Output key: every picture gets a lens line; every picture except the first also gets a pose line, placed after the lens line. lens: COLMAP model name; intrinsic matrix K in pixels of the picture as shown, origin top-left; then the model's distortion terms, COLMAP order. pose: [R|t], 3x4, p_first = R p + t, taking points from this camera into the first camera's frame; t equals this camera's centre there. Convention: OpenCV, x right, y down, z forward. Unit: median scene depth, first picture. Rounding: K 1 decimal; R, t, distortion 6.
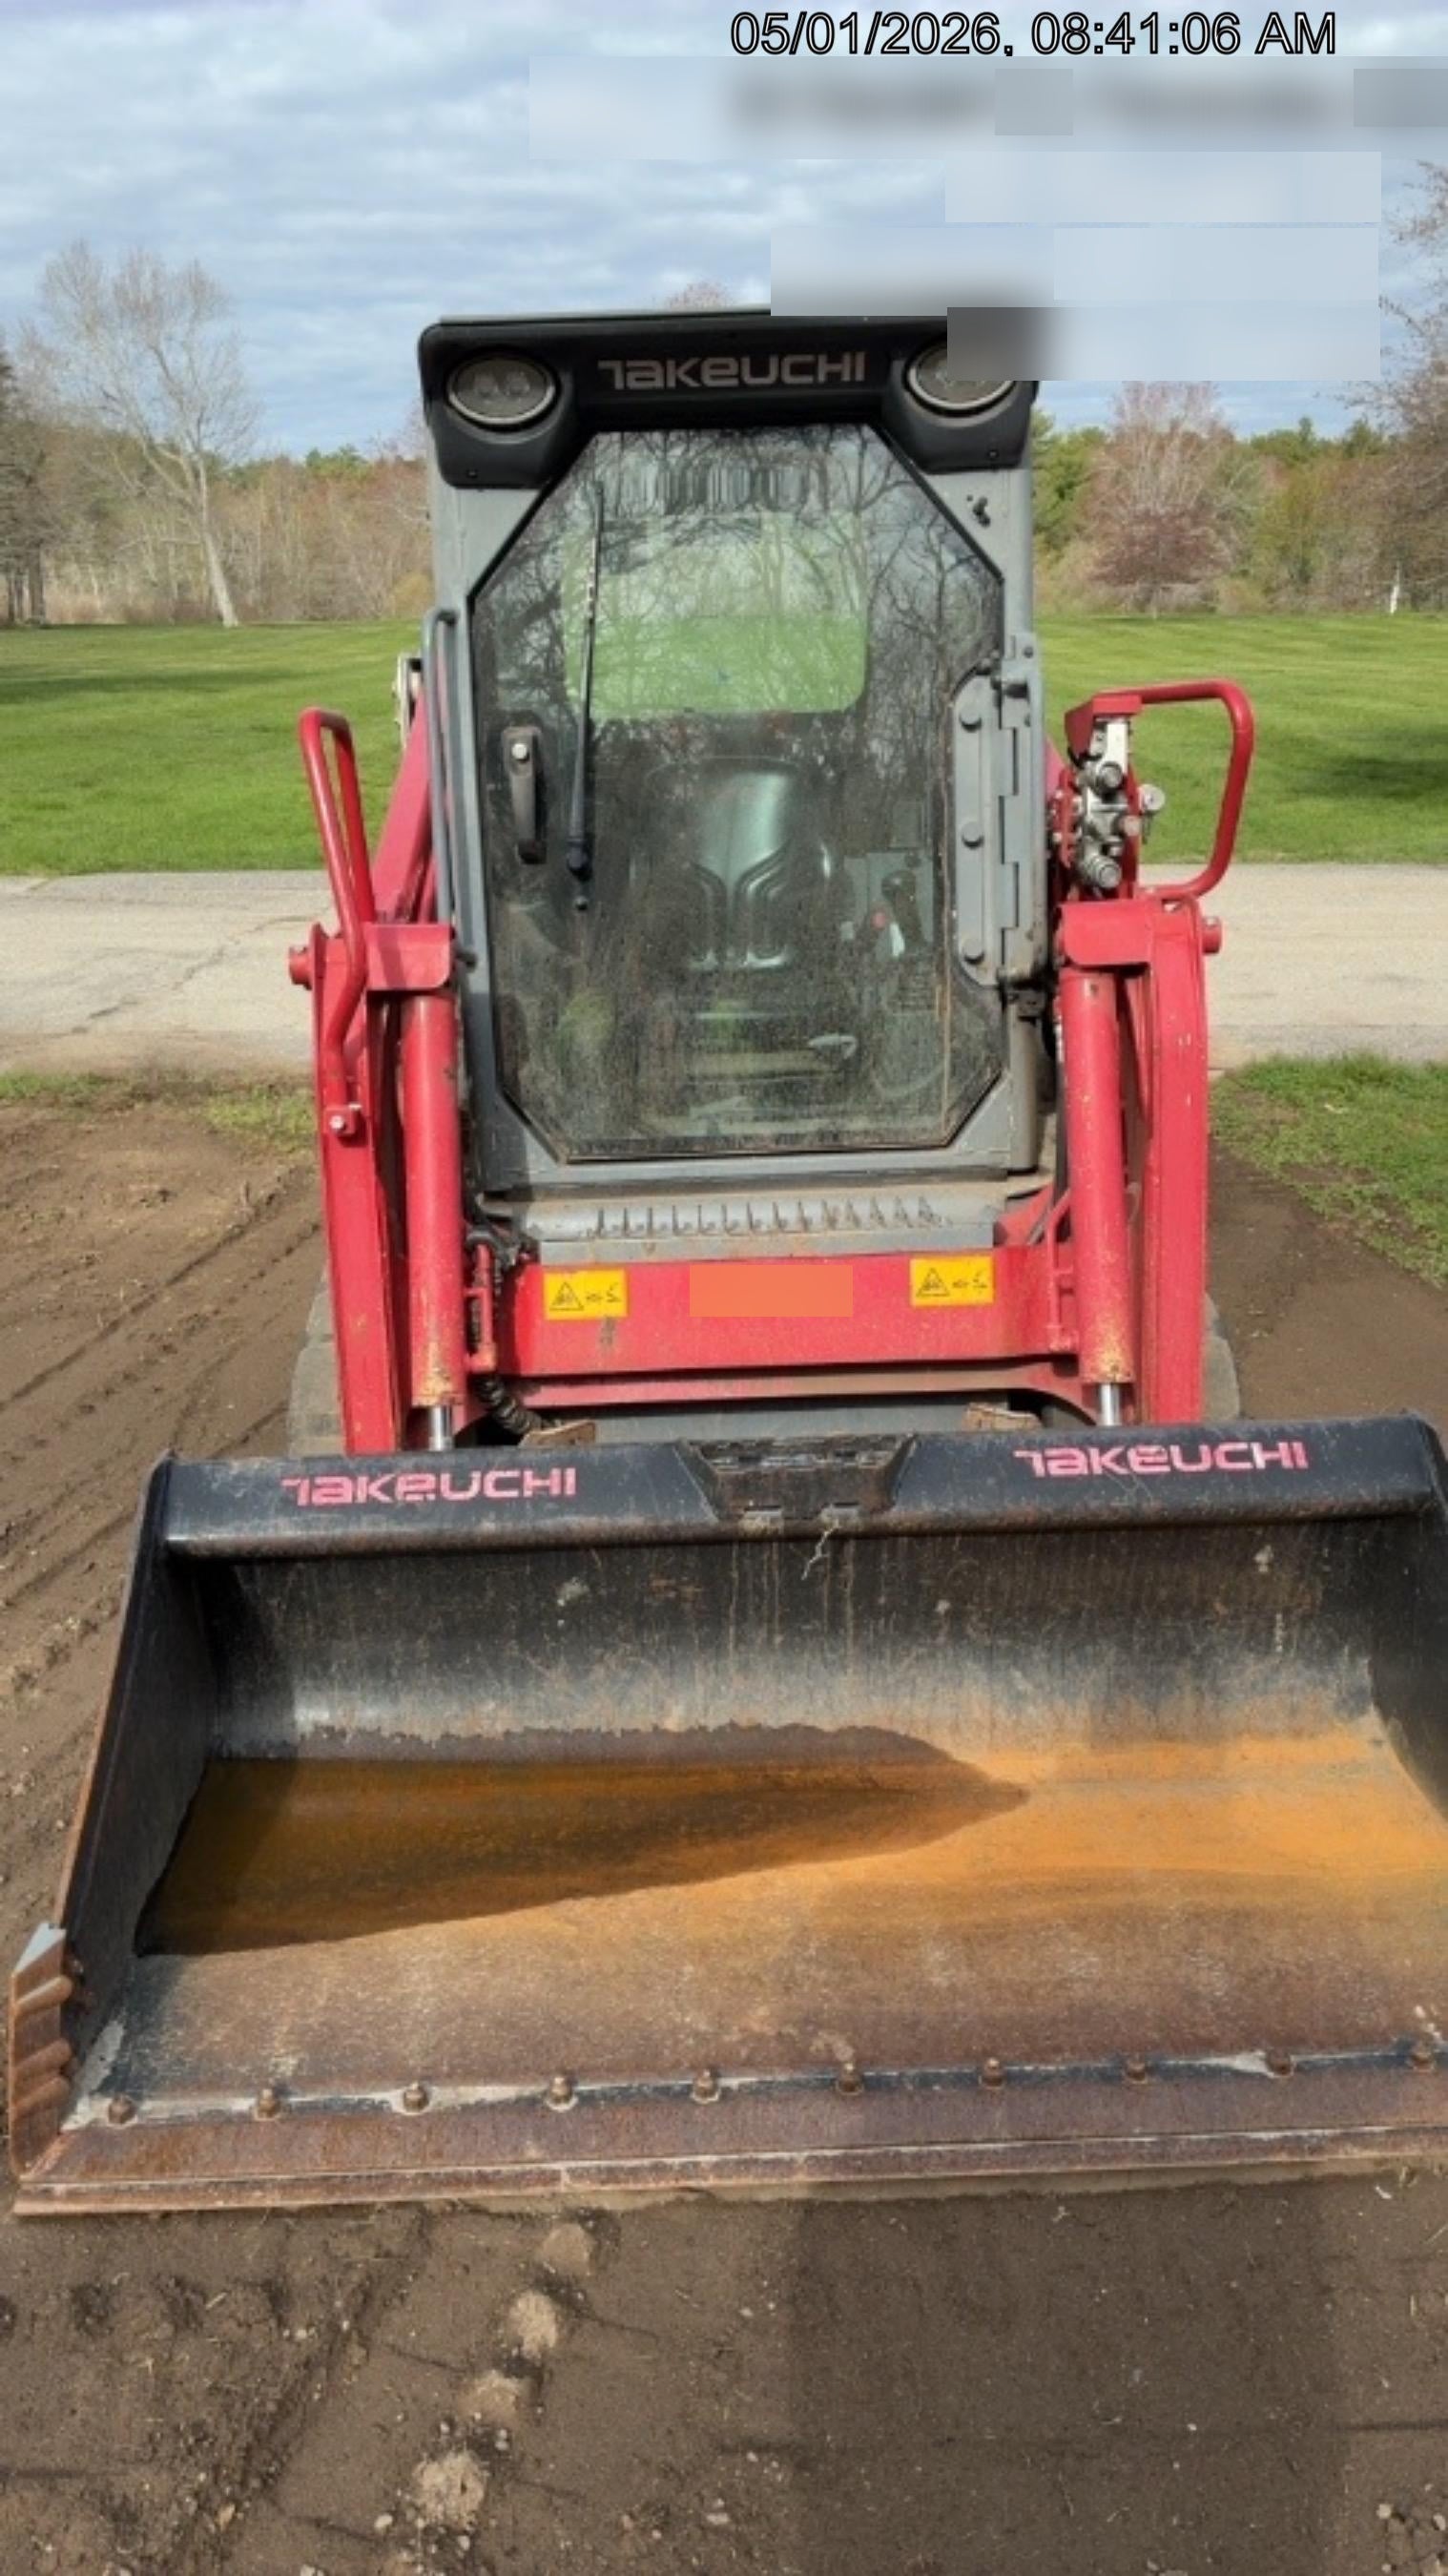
lens RADIAL K [[1838.6, 0, 739.6], [0, 1838.6, 1270.6], [0, 0, 1]] dist [0.056582, -0.011361]
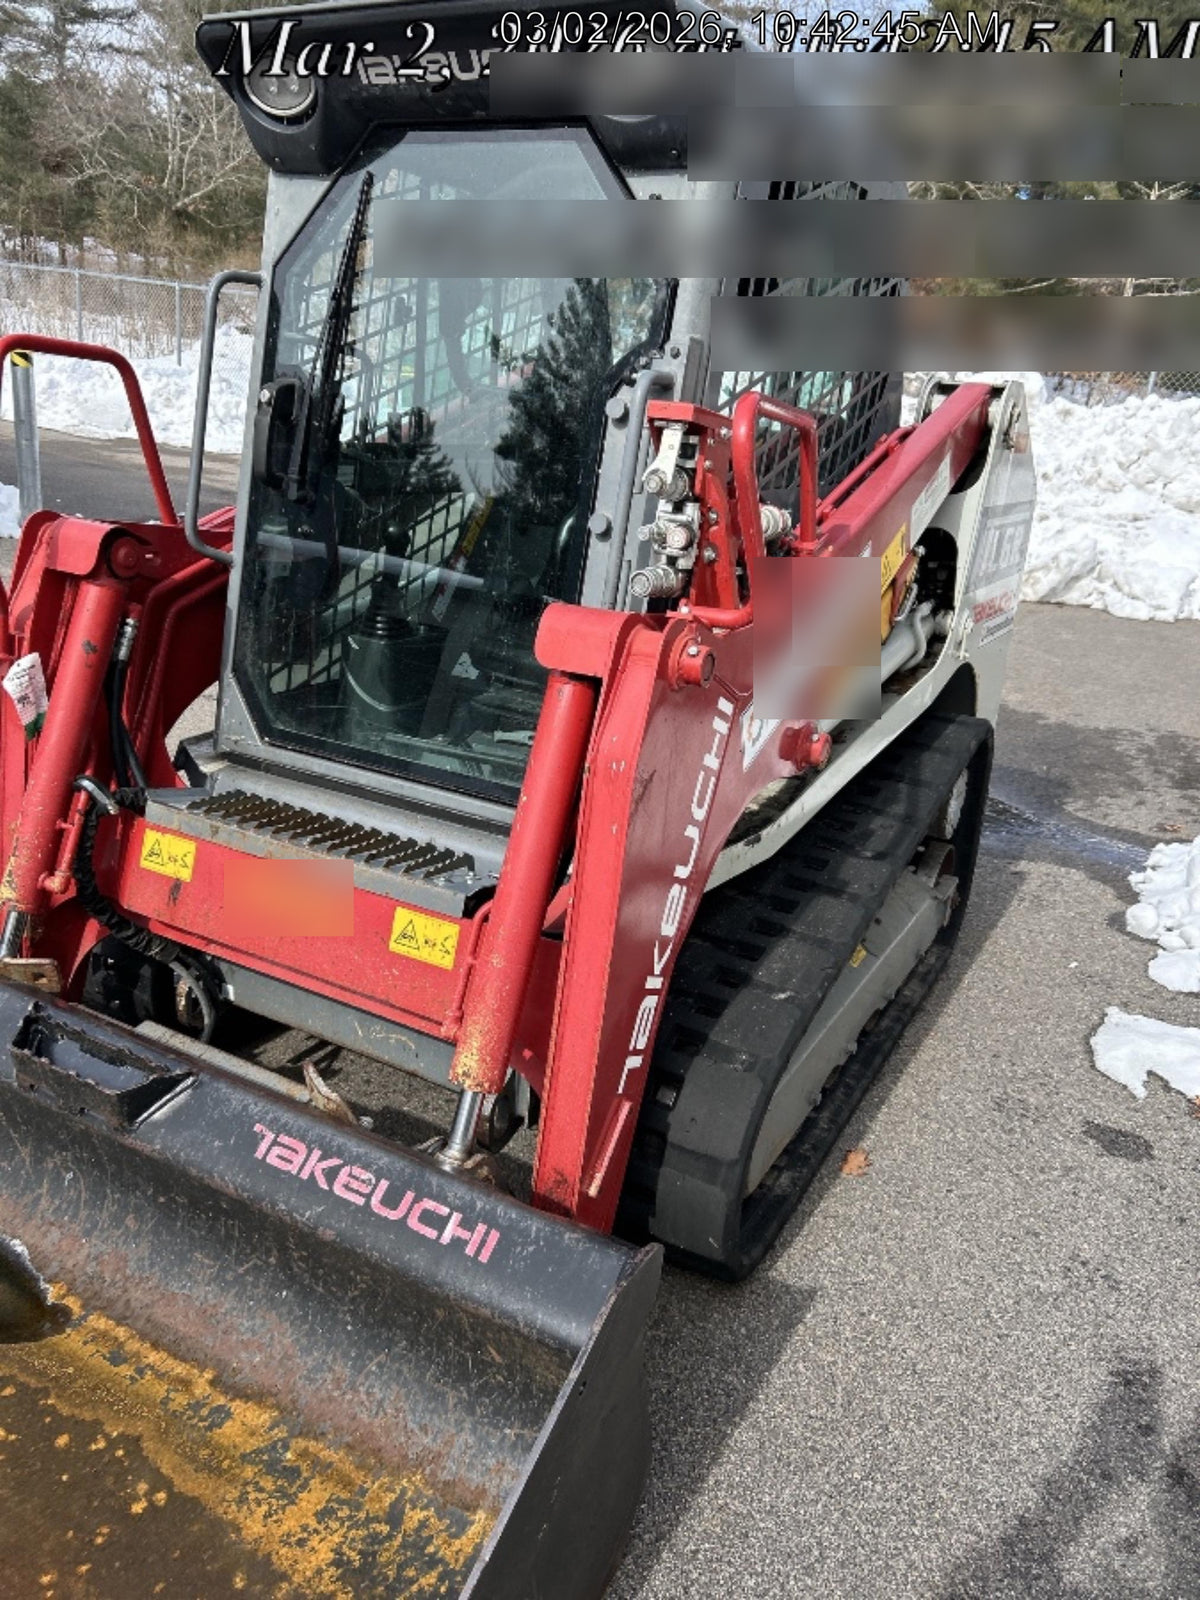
lens RADIAL K [[1182.7, 0, 598.6], [0, 1182.7, 791.6], [0, 0, 1]] dist [0.046890, -0.003174]
pose [[0.860230, 0.247762, -0.445666, 0.497902], [-0.254921, 0.965917, 0.044937, -0.134367], [0.441611, 0.074954, 0.894071, 0.458310]]
